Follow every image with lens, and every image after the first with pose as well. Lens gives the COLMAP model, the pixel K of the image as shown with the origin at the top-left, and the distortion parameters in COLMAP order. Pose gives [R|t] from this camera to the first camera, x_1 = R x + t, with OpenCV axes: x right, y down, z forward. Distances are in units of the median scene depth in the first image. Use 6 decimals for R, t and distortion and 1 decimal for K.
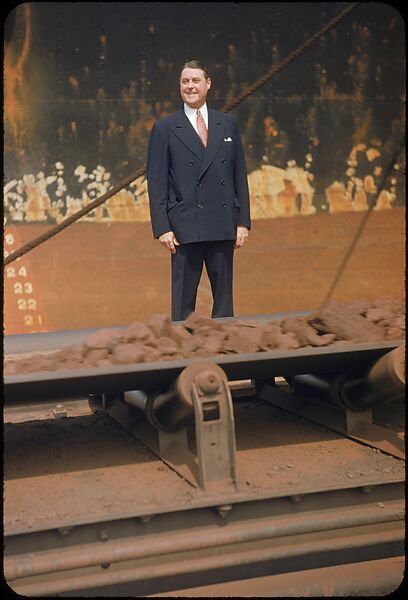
lens RADIAL K [[893.4, 0, 177.2], [0, 893.4, 270.7], [0, 0, 1]] dist [0.215506, -0.176764]
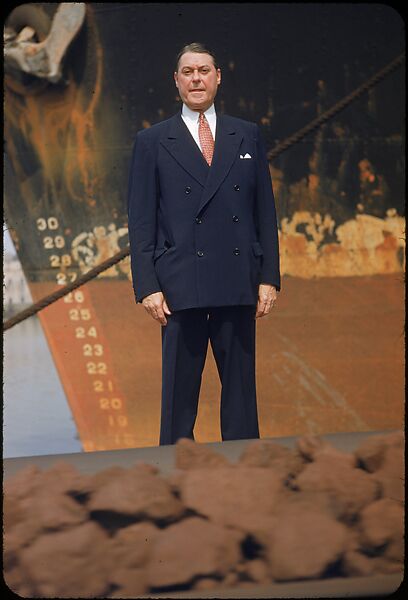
lens RADIAL K [[893.4, 0, 177.2], [0, 893.4, 270.7], [0, 0, 1]] dist [0.215506, -0.176764]
pose [[0.992263, 0.005340, -0.124038, 0.030784], [-0.013155, 0.997972, -0.062275, -0.006194], [0.123453, 0.063425, 0.990321, 0.115164]]
